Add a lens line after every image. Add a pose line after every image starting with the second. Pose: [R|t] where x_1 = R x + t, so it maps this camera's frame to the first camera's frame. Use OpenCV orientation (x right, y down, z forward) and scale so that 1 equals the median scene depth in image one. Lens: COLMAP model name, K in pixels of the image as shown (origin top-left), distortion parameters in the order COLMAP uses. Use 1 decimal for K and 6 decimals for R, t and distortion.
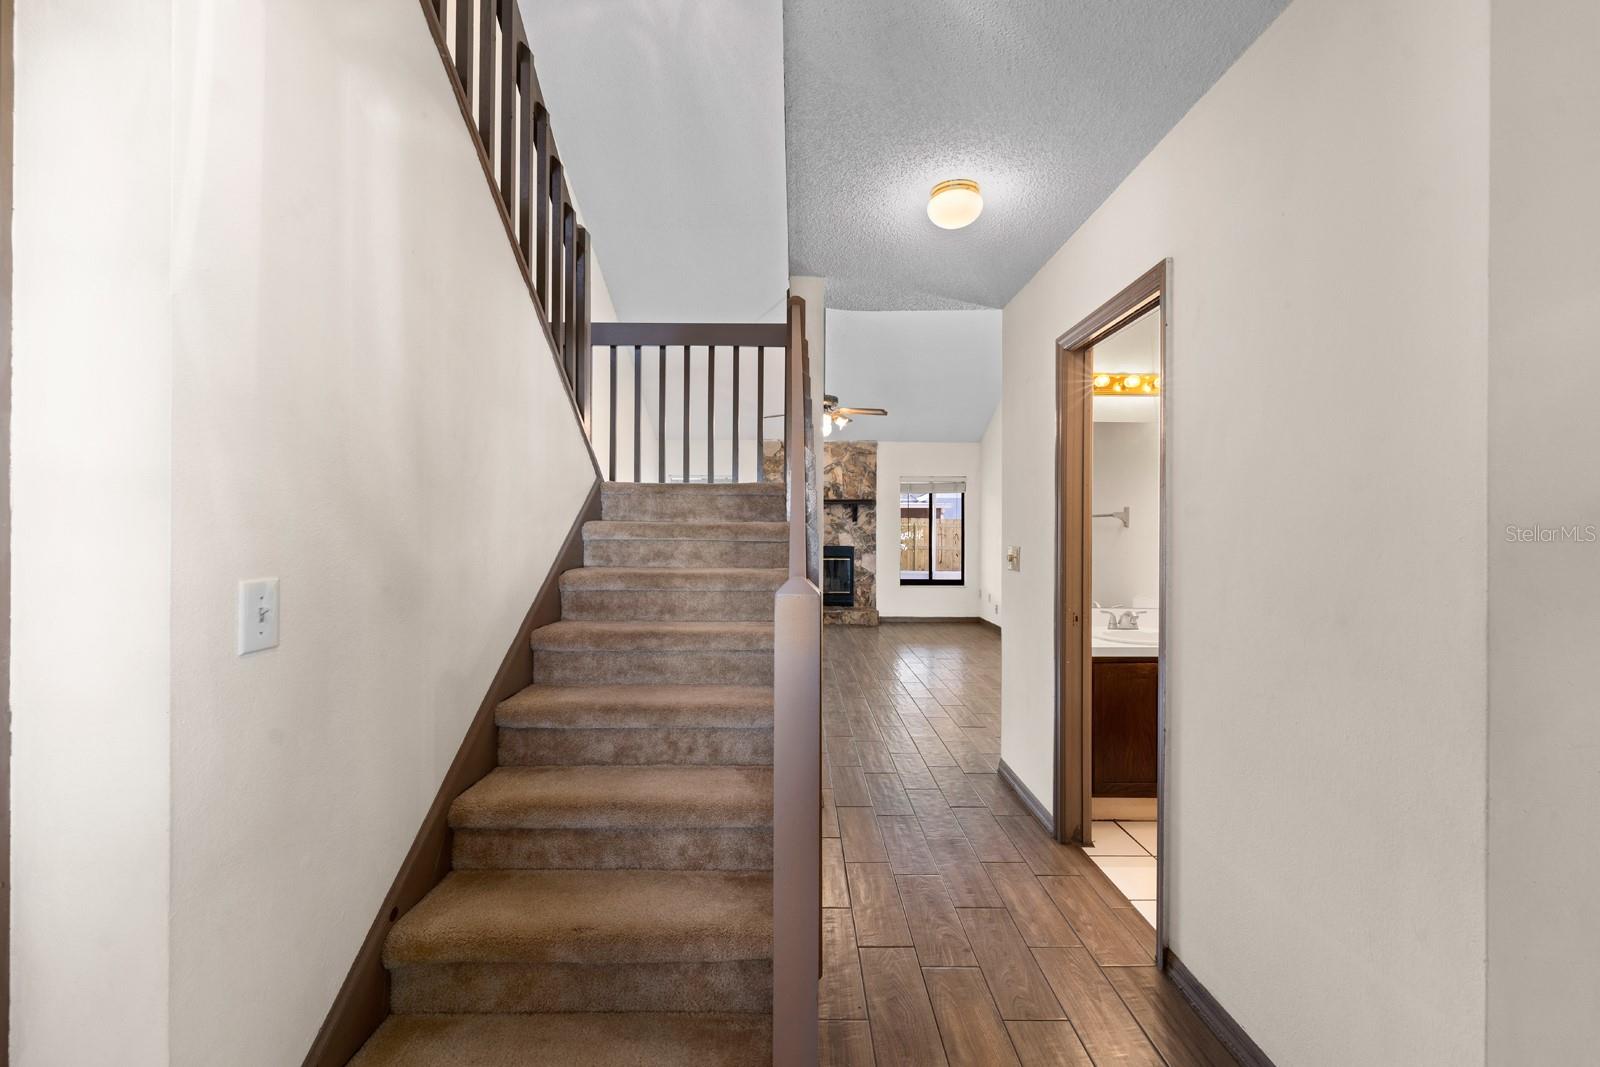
lens RADIAL K [[647.8, 0, 808.1], [0, 647.8, 531.9], [0, 0, 1]] dist [-0.000711, 0.000203]
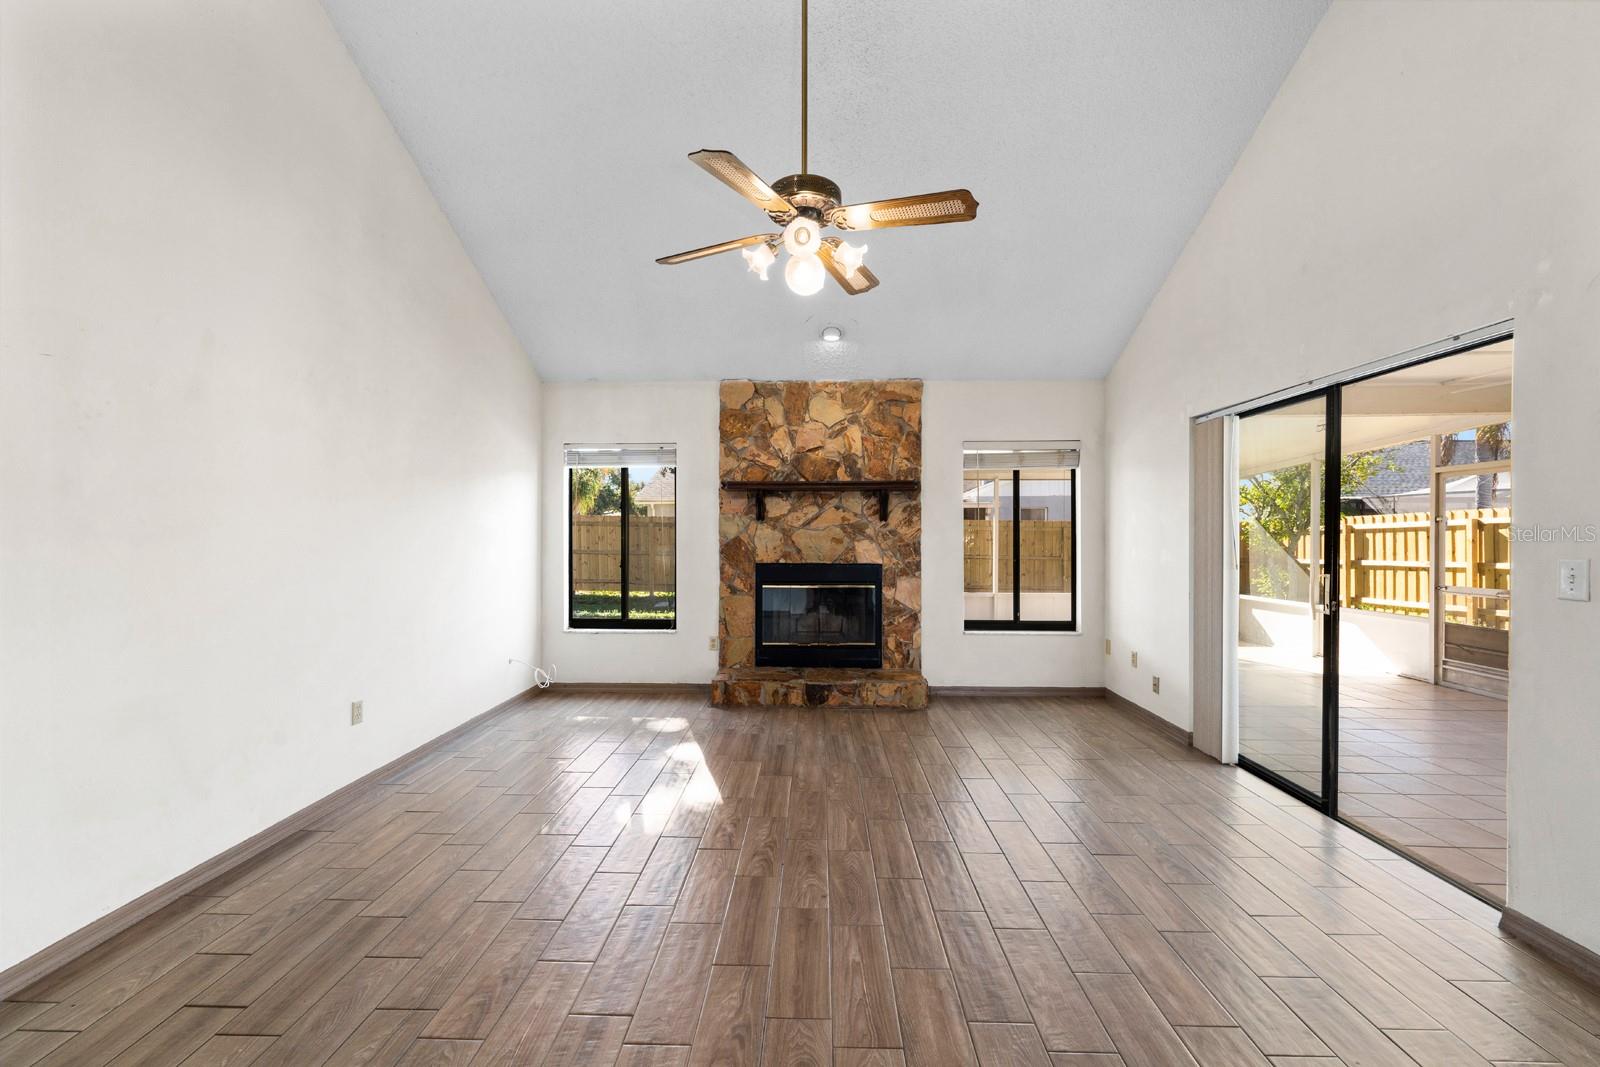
lens RADIAL K [[647.8, 0, 798.4], [0, 647.8, 532.5], [0, 0, 1]] dist [-0.000711, 0.000203]
pose [[0.998611, -0.004988, -0.052461, 0.026978], [0.005055, 0.999987, 0.001141, -0.006644], [0.052455, -0.001404, 0.998622, 0.424521]]
